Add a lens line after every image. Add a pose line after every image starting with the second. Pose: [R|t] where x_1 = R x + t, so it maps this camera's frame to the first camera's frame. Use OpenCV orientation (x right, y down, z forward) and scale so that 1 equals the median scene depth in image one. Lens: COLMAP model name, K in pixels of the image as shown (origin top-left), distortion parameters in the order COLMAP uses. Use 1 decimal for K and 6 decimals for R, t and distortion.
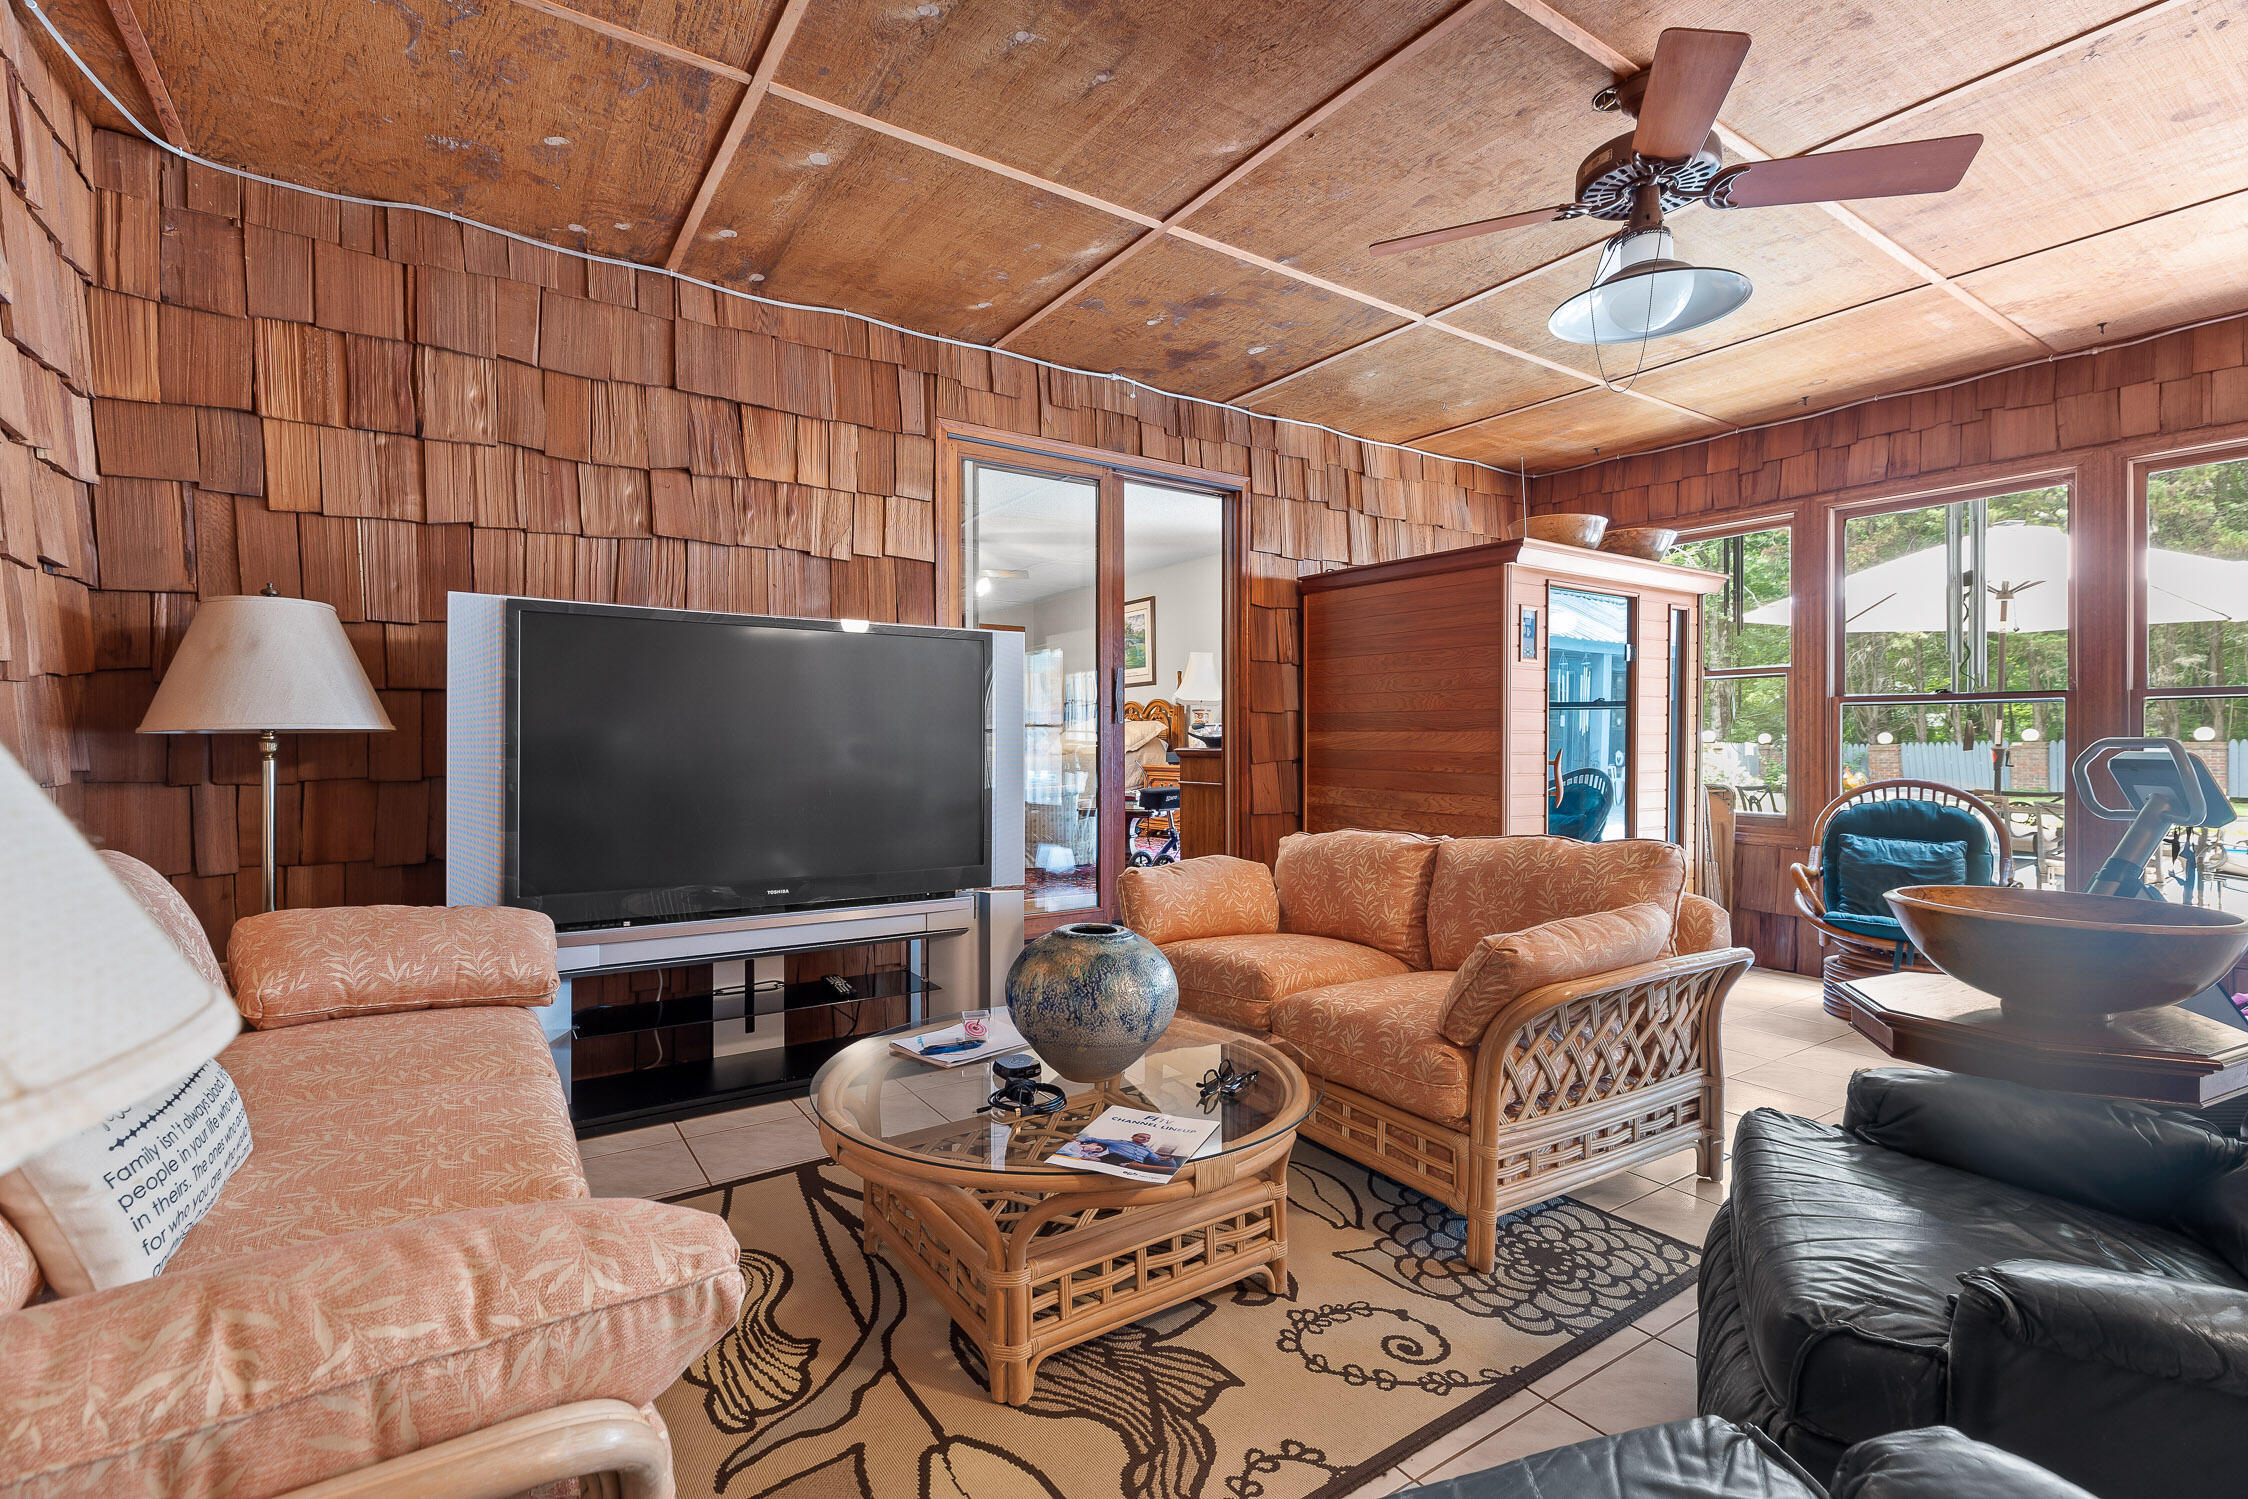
lens RADIAL K [[1018.2, 0, 1127.3], [0, 1018.2, 749.2], [0, 0, 1]] dist [0.003898, -0.000234]
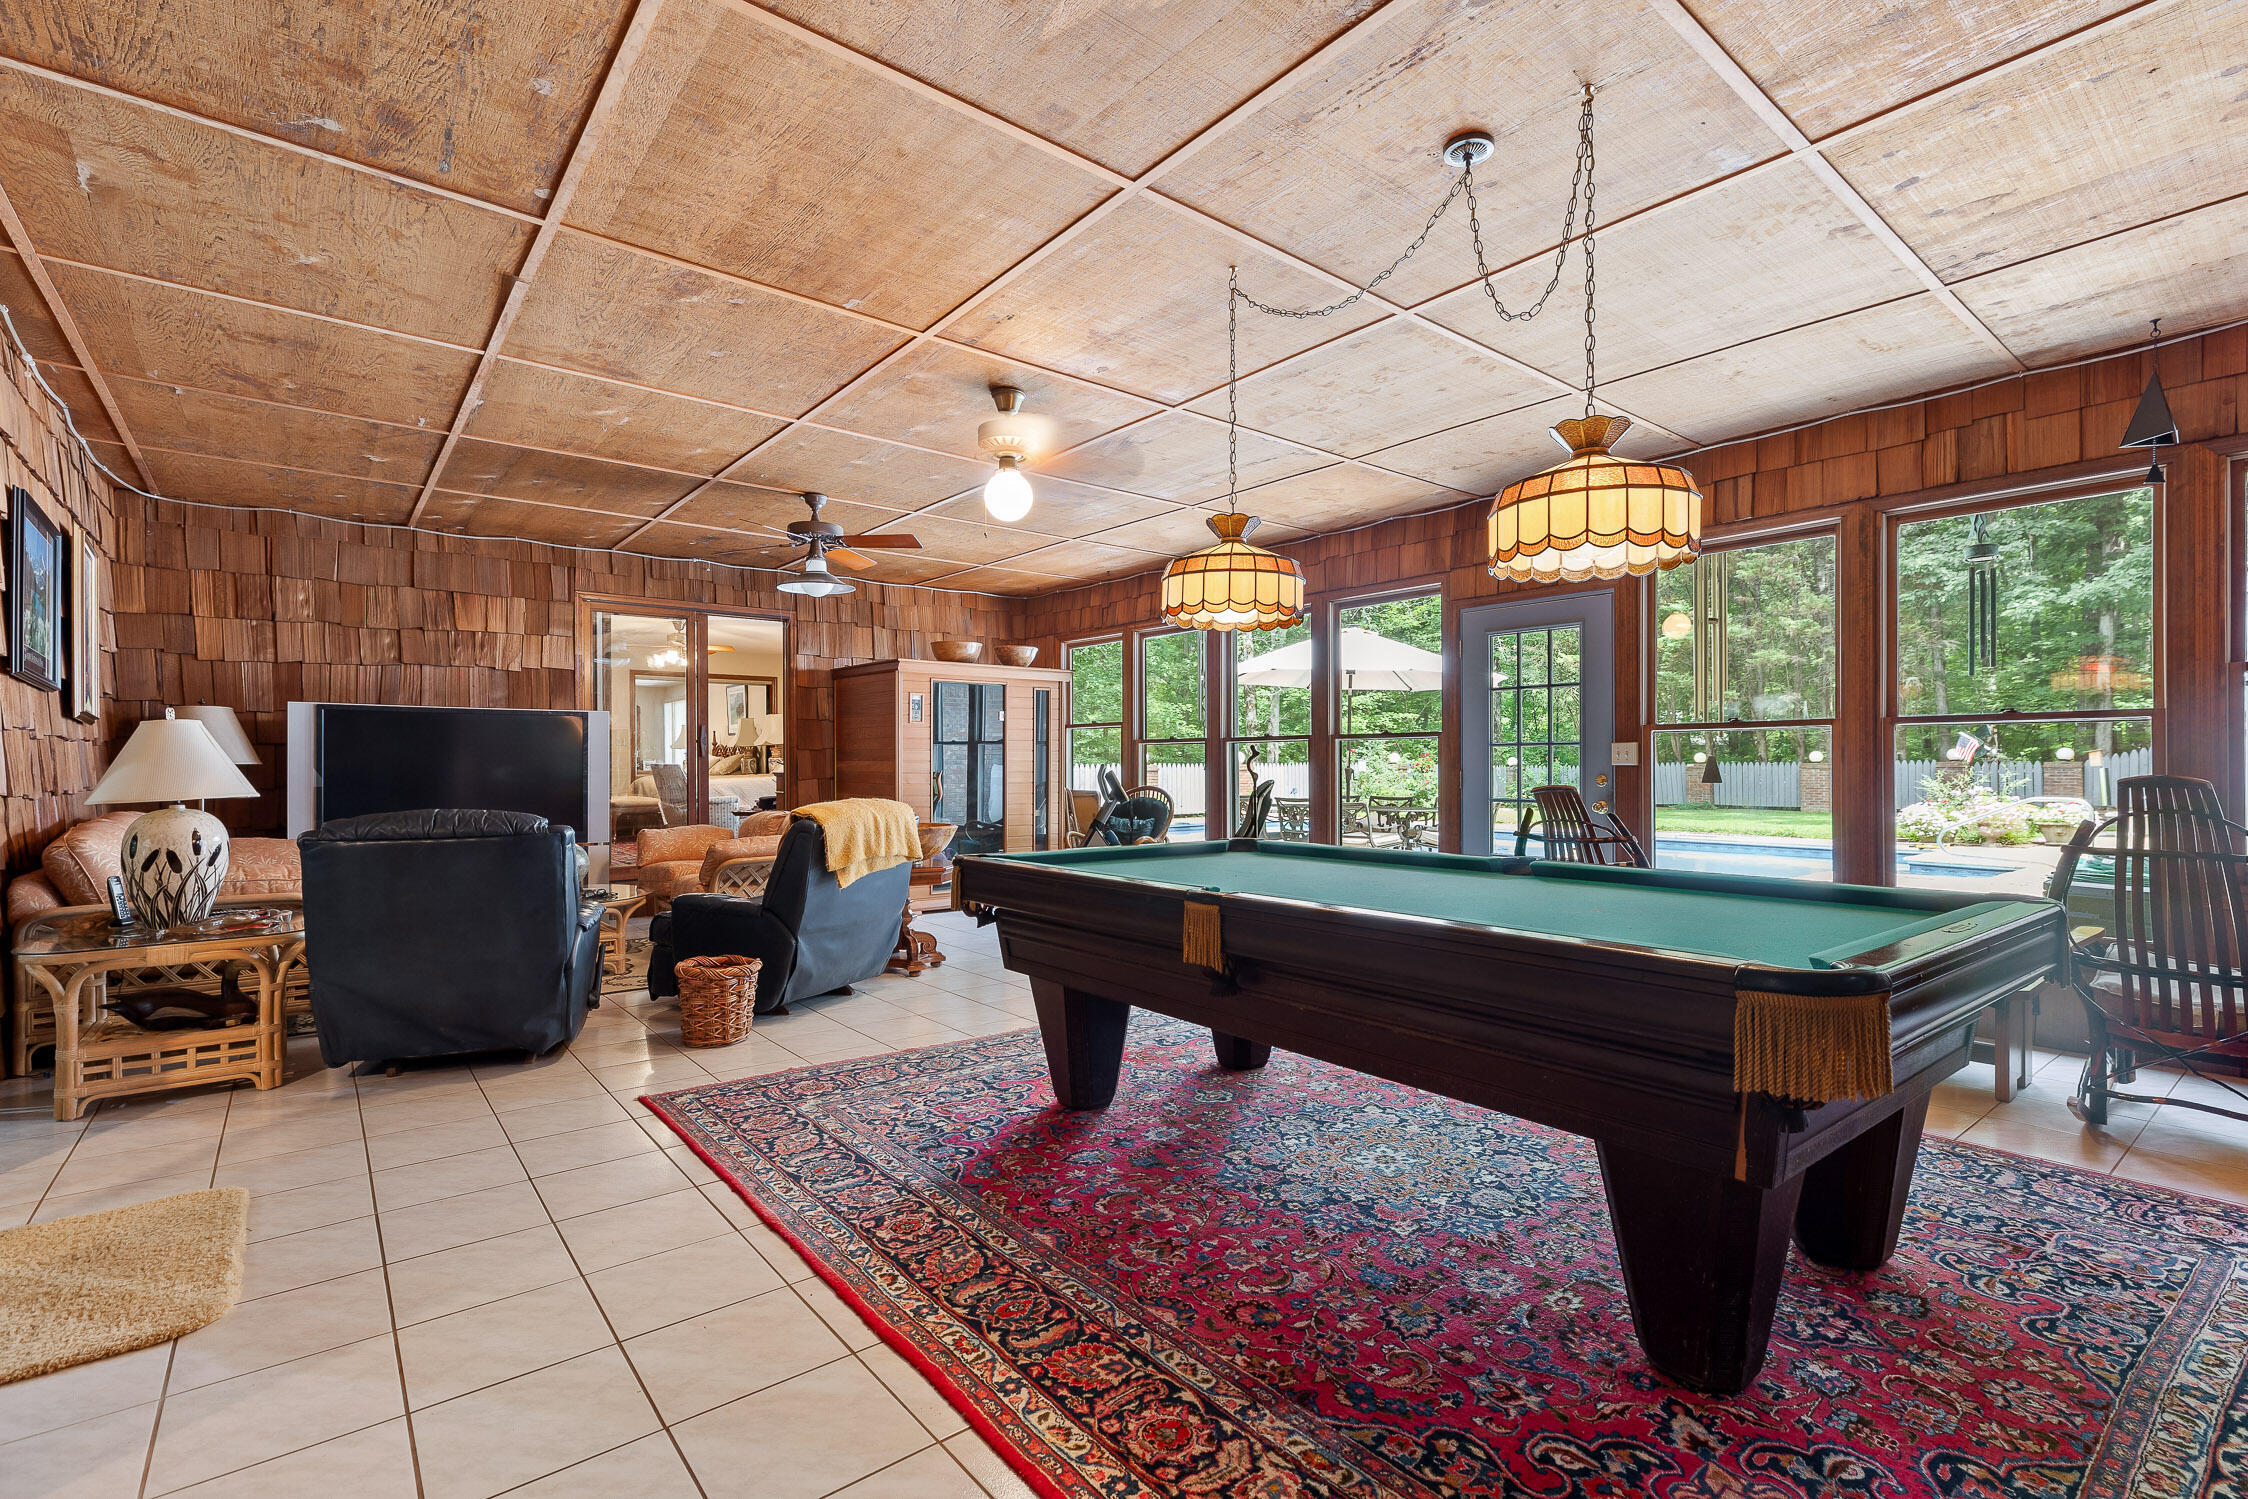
lens RADIAL K [[1036.4, 0, 1133.3], [0, 1036.4, 772.1], [0, 0, 1]] dist [0.002251, 0.000254]
pose [[0.994126, 0.000703, 0.108231, 0.701421], [-0.001341, 0.999982, 0.005825, -0.014307], [-0.108225, -0.005936, 0.994109, -1.110153]]
